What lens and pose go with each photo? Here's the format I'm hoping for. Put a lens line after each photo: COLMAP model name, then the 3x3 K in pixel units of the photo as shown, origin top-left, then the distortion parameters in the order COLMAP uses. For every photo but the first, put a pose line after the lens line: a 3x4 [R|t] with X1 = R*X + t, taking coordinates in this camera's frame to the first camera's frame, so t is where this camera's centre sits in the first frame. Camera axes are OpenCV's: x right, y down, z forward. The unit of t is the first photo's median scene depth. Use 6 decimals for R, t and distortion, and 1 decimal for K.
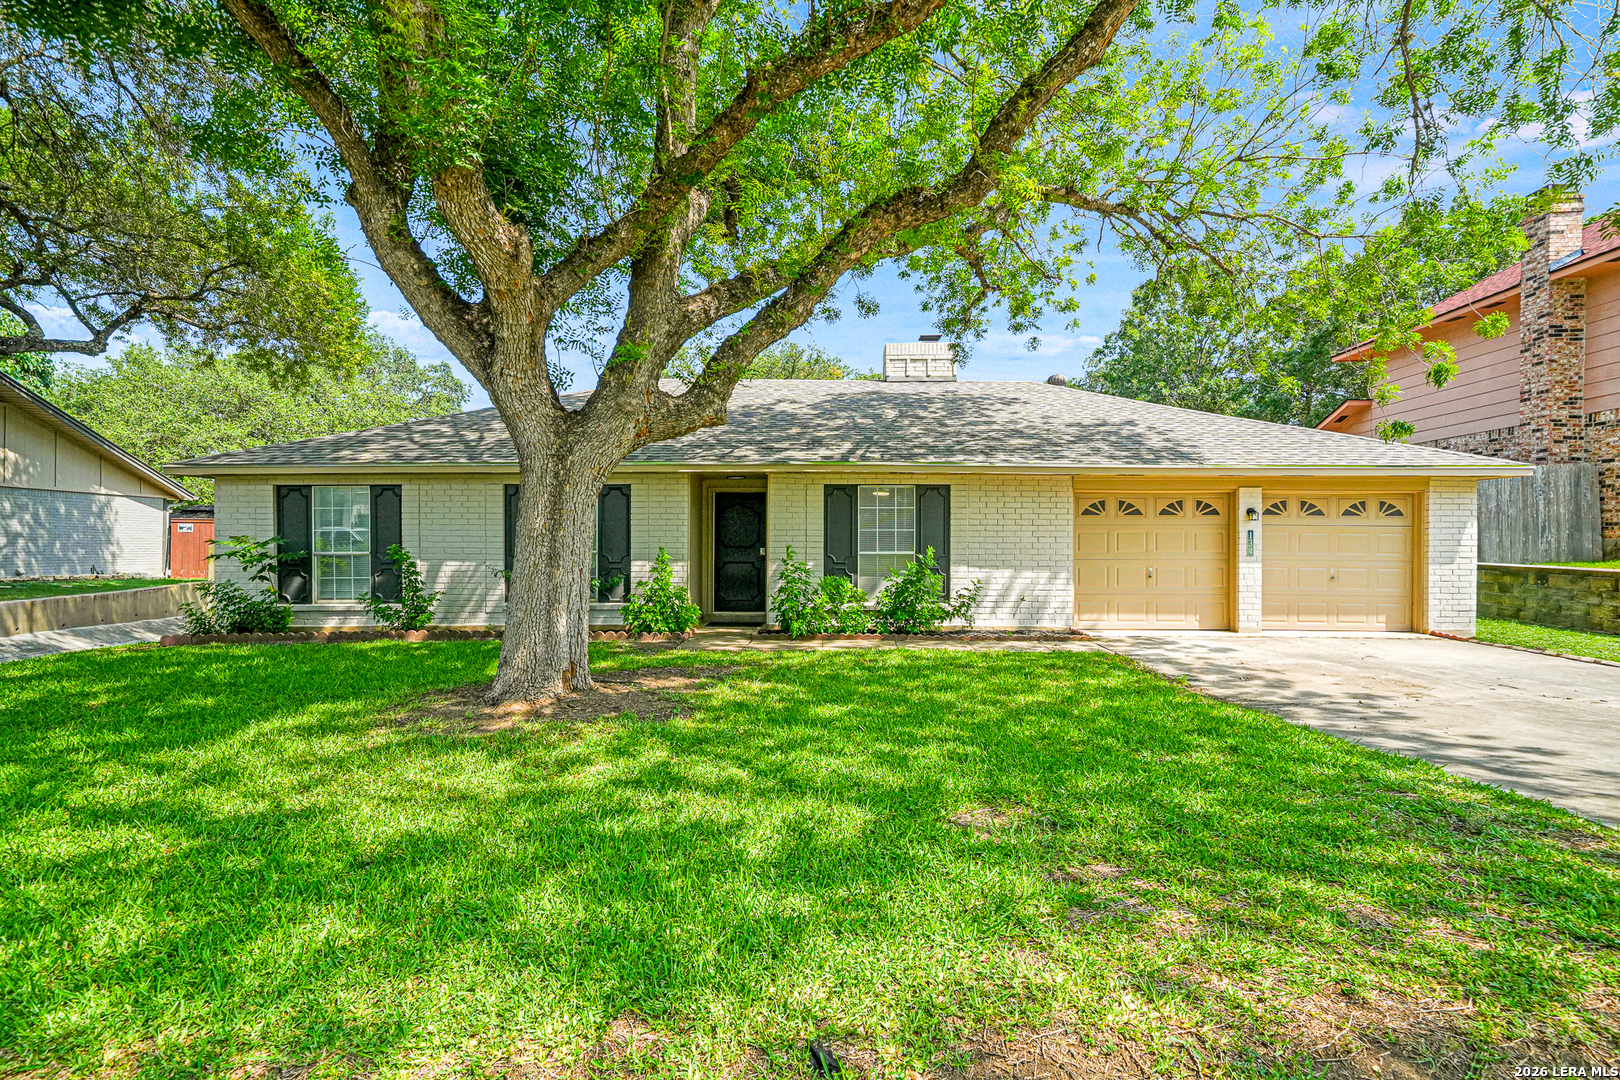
lens RADIAL K [[765.8, 0, 816.0], [0, 765.8, 545.1], [0, 0, 1]] dist [0.006932, 0.001592]
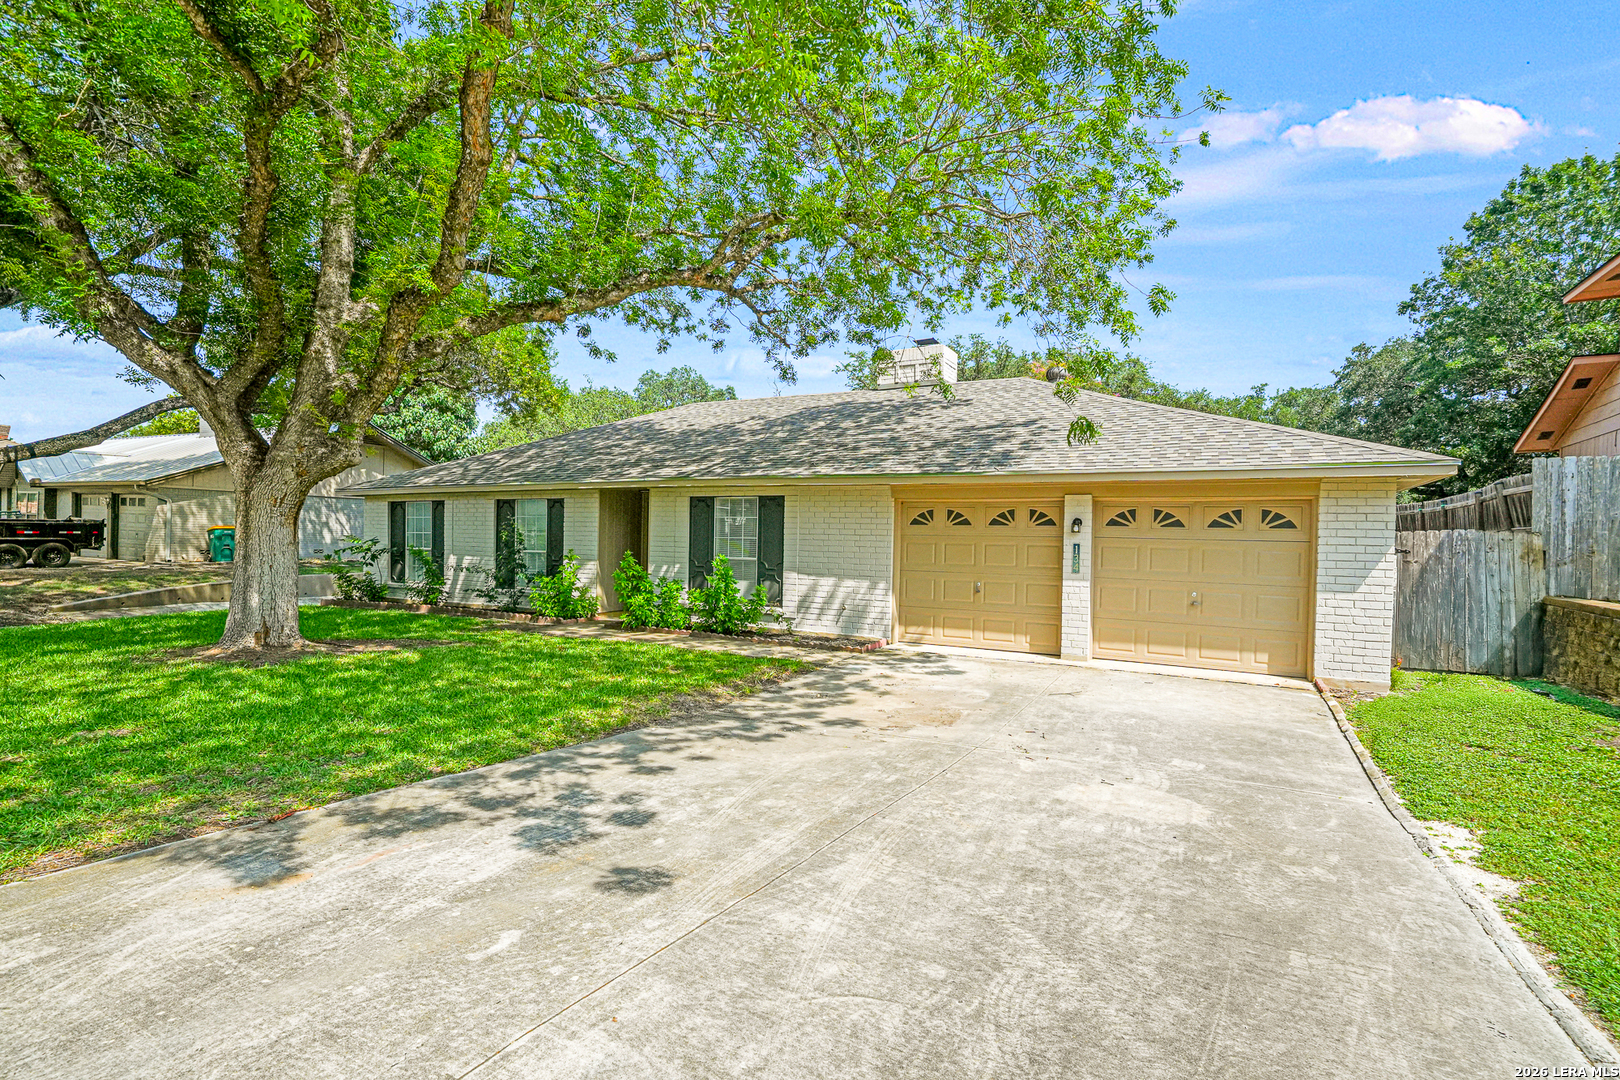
lens RADIAL K [[765.8, 0, 817.5], [0, 765.8, 537.9], [0, 0, 1]] dist [0.006932, 0.001592]
pose [[0.883470, 0.014025, -0.468277, 0.711205], [-0.015958, 0.999873, -0.000159, -0.020844], [0.468215, 0.007613, 0.883582, 0.086862]]
